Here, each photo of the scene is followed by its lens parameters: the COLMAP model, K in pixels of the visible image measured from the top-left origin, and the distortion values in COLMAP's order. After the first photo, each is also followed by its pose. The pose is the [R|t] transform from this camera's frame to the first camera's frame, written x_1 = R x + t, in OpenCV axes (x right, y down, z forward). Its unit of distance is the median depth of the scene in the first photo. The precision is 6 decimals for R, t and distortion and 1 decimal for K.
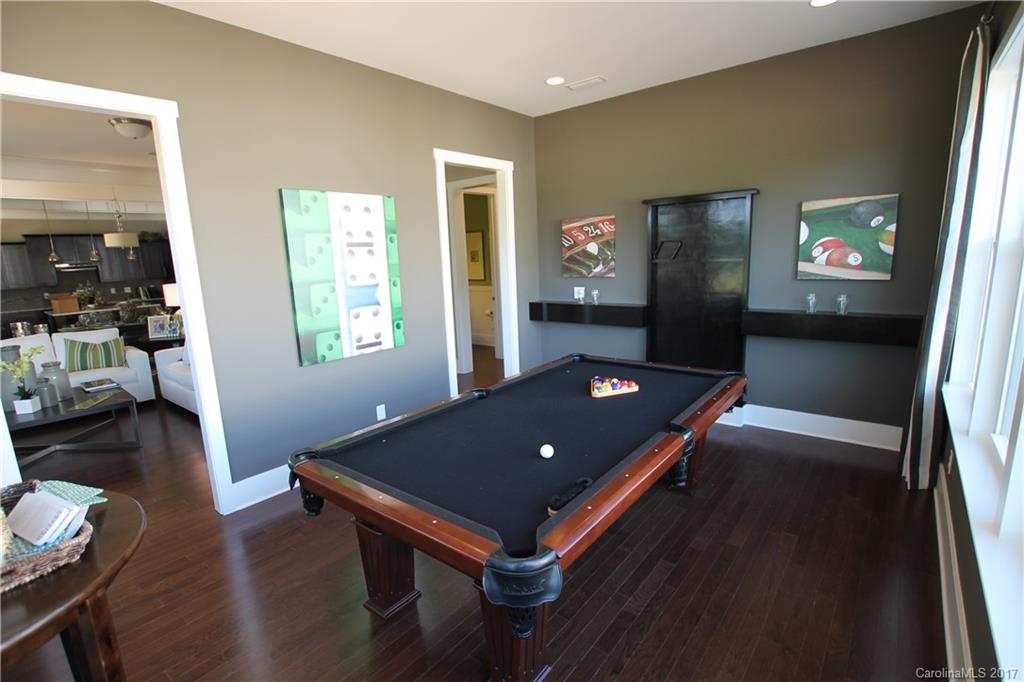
lens RADIAL K [[481.4, 0, 511.4], [0, 481.4, 344.8], [0, 0, 1]] dist [-0.025892, -0.000517]
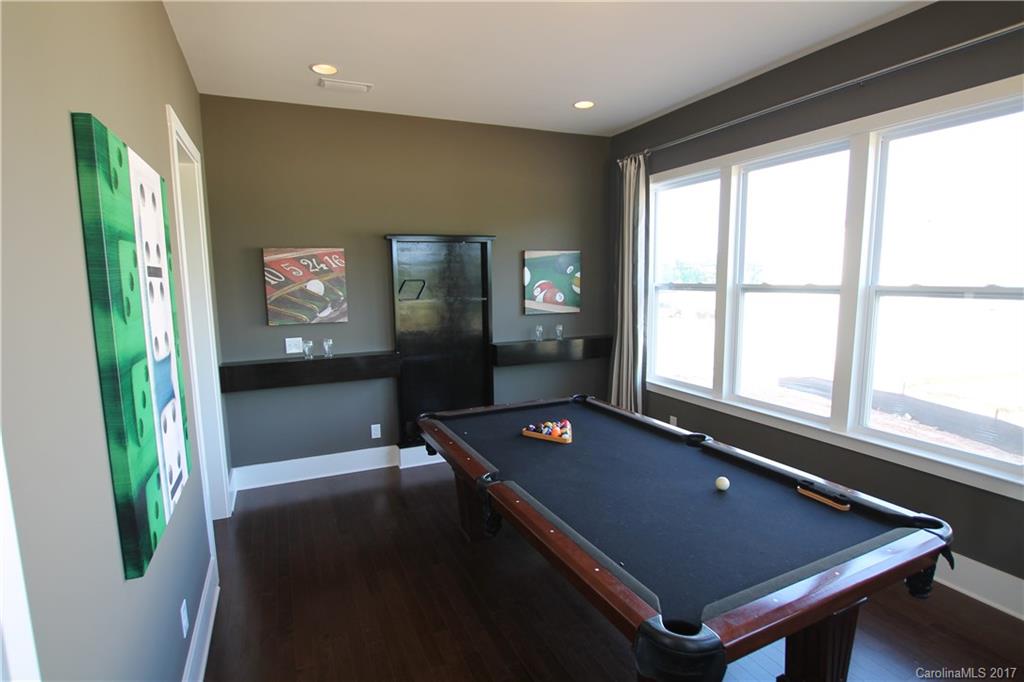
lens RADIAL K [[481.4, 0, 511.4], [0, 481.4, 344.8], [0, 0, 1]] dist [-0.025892, -0.000517]
pose [[0.453125, -0.098489, 0.885989, -0.495187], [0.160774, 0.986609, 0.027449, -0.100140], [-0.876829, 0.130006, 0.462892, 0.474955]]
